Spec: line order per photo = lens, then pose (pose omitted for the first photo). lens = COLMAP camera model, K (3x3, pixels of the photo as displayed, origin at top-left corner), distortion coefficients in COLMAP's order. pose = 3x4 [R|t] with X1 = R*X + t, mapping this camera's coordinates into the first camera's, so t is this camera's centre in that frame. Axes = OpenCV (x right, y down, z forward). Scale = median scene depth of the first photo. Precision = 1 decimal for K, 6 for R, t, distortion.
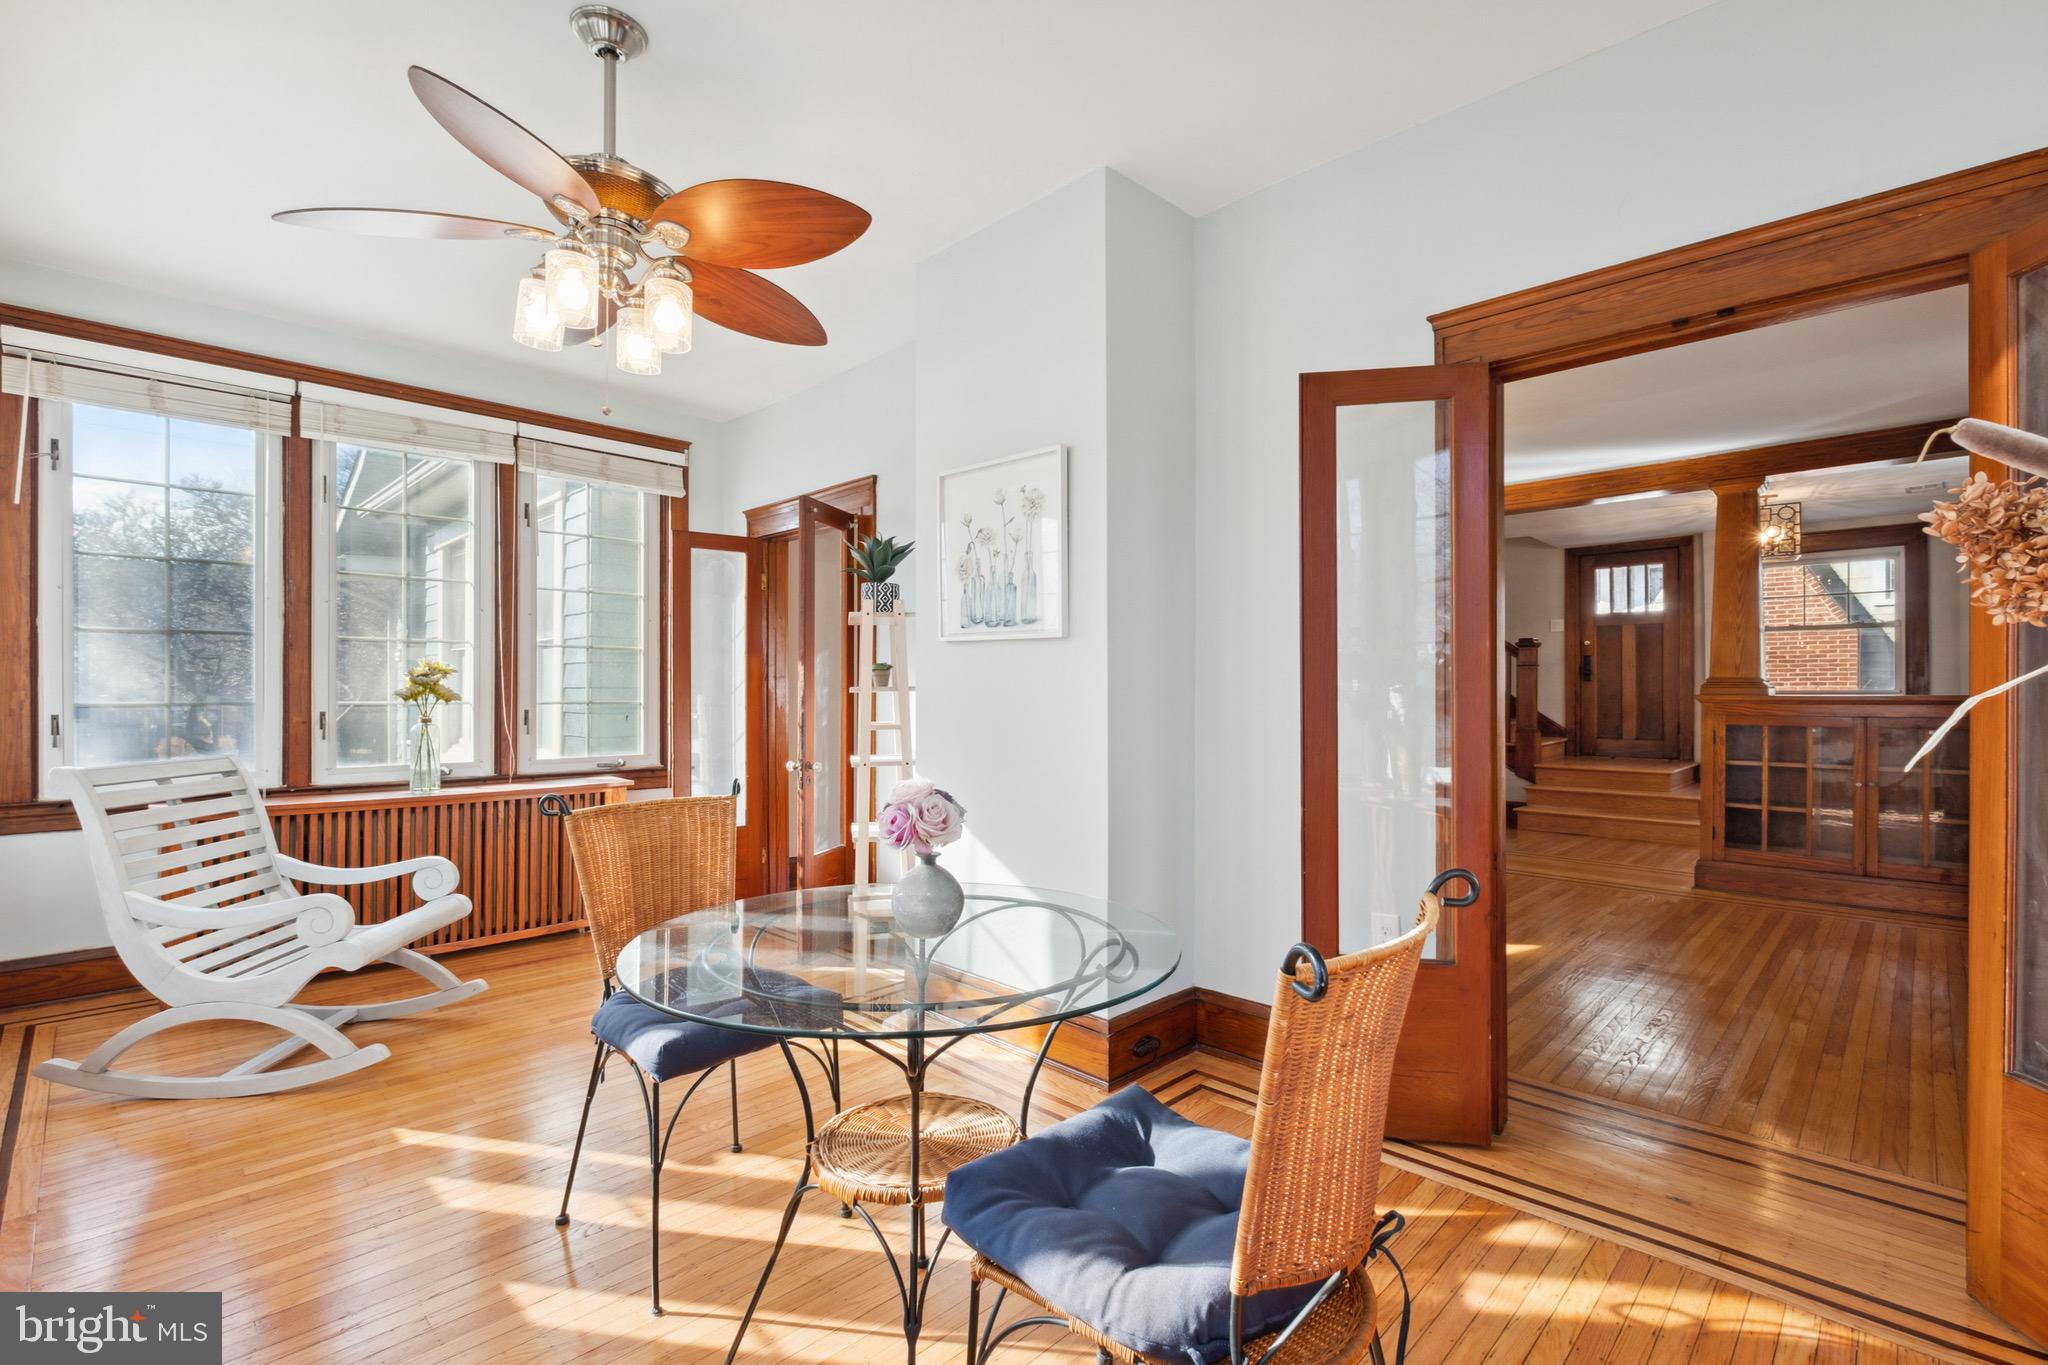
lens RADIAL K [[925.2, 0, 1024.0], [0, 925.2, 682.5], [0, 0, 1]] dist [0.000074, -0.000438]
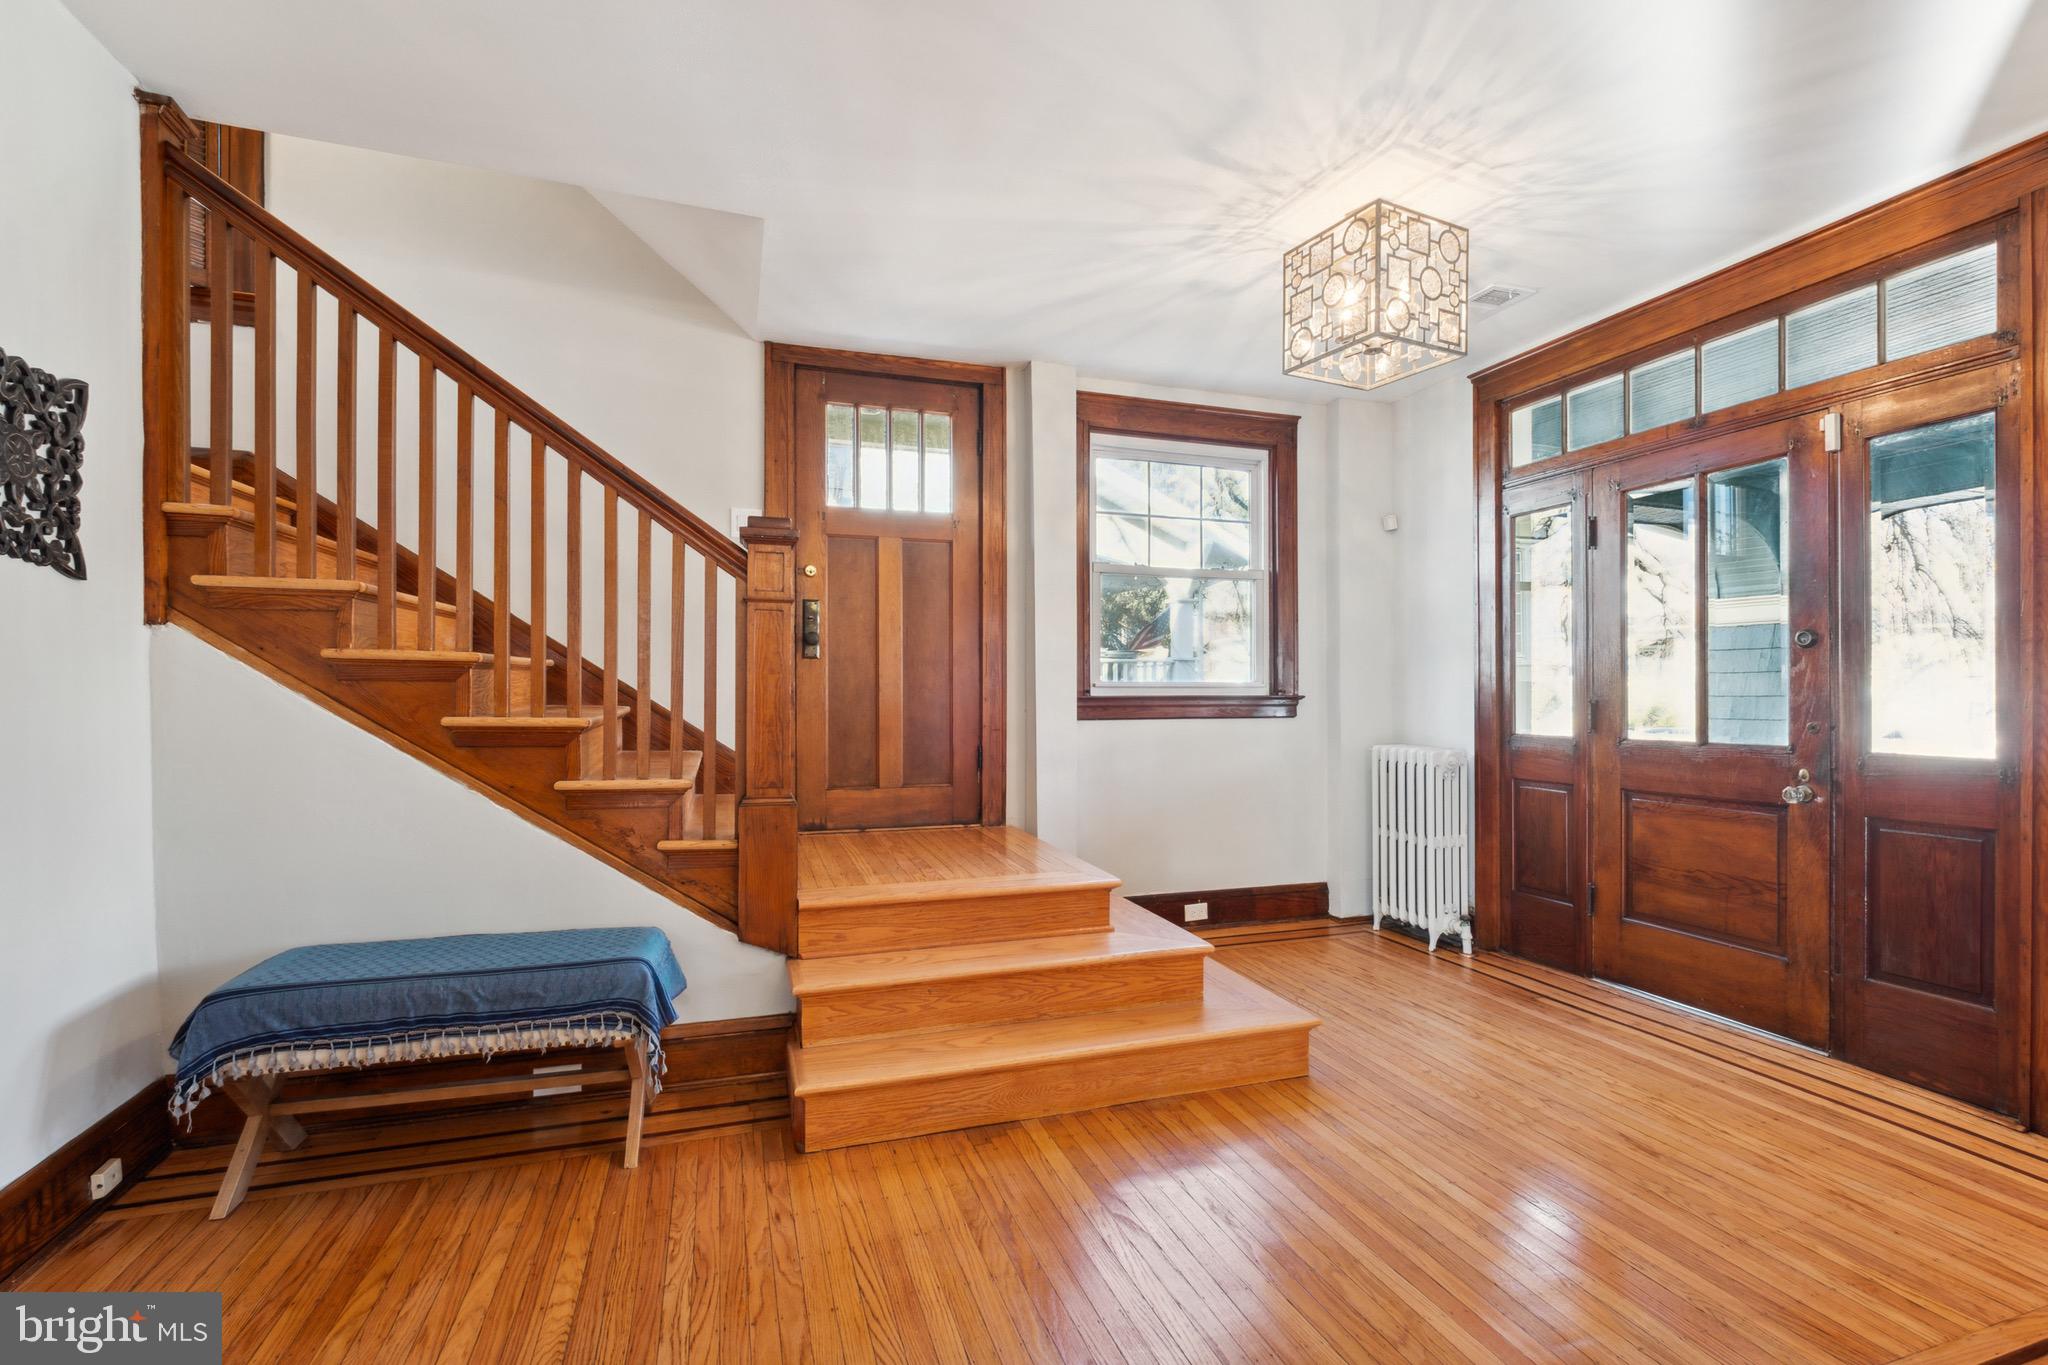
lens RADIAL K [[925.2, 0, 1024.0], [0, 925.2, 682.5], [0, 0, 1]] dist [0.000074, -0.000438]
pose [[0.440826, 0.005127, 0.897578, 0.274606], [-0.008856, 0.999960, -0.001362, 0.009942], [-0.897549, -0.007348, 0.440854, 0.744361]]
